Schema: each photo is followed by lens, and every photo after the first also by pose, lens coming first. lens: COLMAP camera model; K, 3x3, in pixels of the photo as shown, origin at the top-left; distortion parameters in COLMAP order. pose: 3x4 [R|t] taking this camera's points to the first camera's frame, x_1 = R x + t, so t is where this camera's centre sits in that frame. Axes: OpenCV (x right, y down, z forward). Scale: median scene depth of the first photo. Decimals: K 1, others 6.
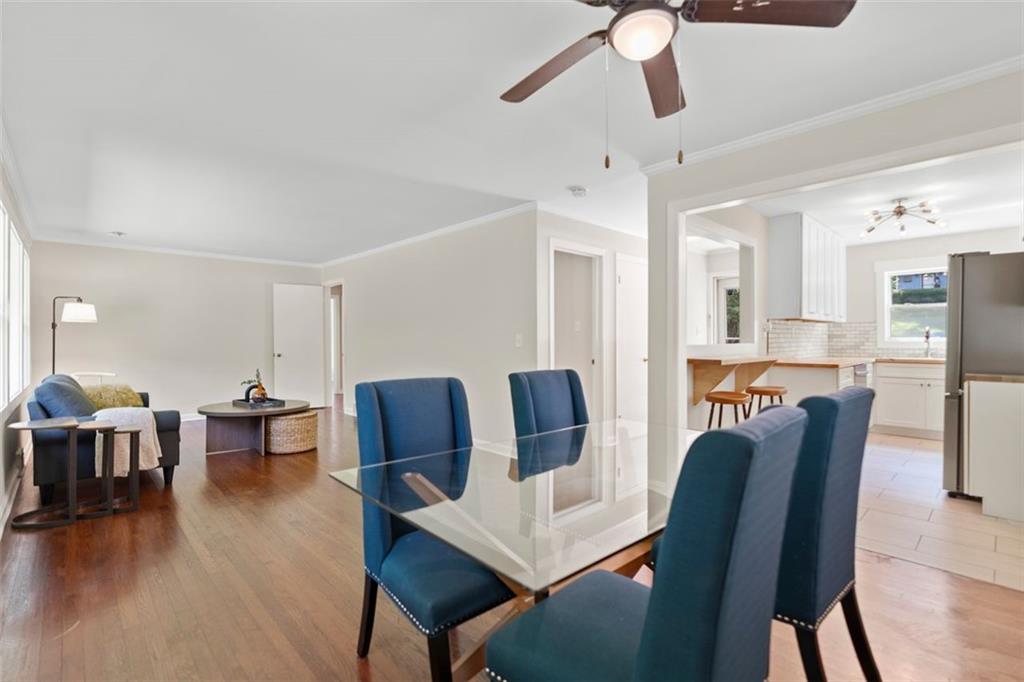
lens RADIAL K [[469.1, 0, 514.7], [0, 469.1, 342.3], [0, 0, 1]] dist [-0.000454, 0.000109]
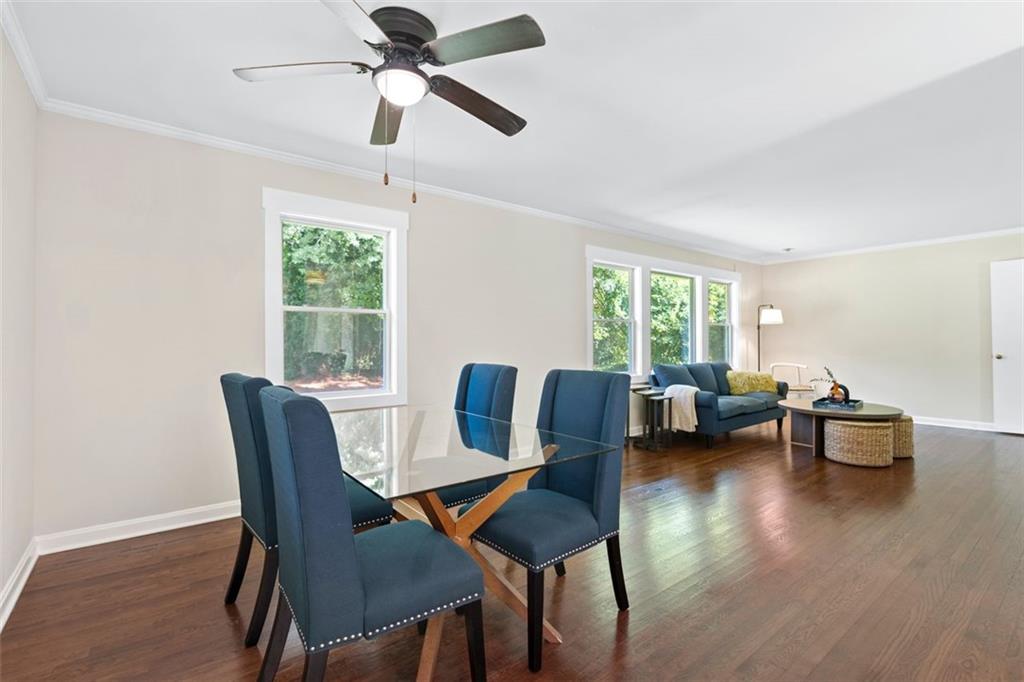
lens RADIAL K [[469.1, 0, 514.7], [0, 469.1, 342.3], [0, 0, 1]] dist [-0.000454, 0.000109]
pose [[-0.095338, 0.006088, -0.995426, 0.823009], [-0.000466, 0.999981, 0.006160, 0.000305], [0.995445, 0.001051, -0.095333, 0.794132]]
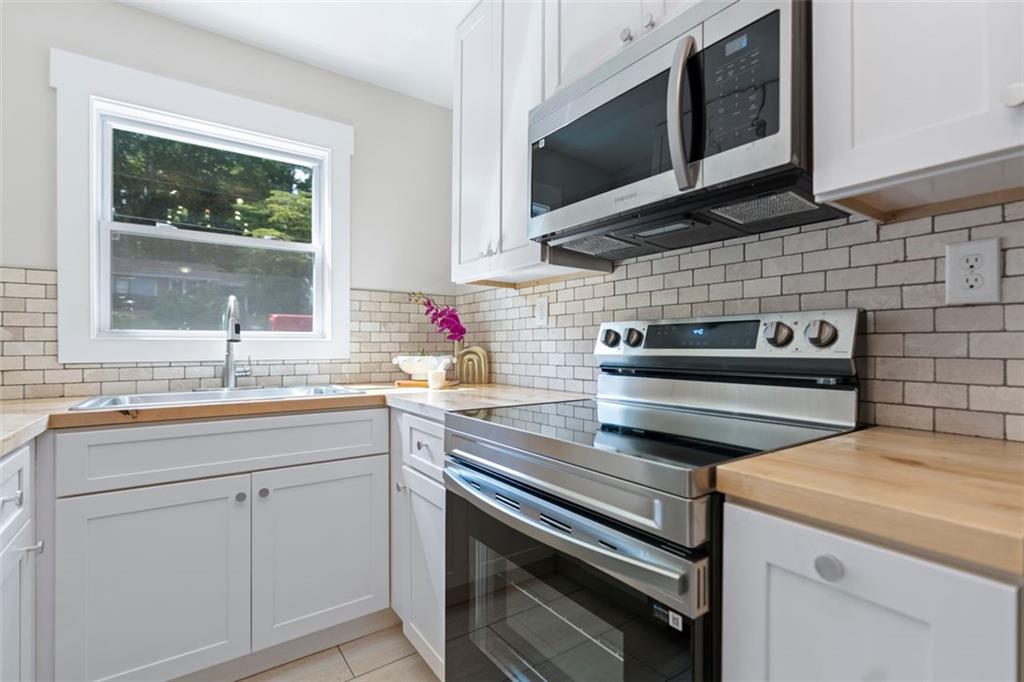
lens RADIAL K [[469.1, 0, 514.7], [0, 469.1, 342.3], [0, 0, 1]] dist [-0.000454, 0.000109]
pose [[0.141346, 0.010792, 0.989901, 0.240045], [0.005141, 0.999919, -0.011635, 0.001953], [-0.989947, 0.006734, 0.141279, 0.310301]]
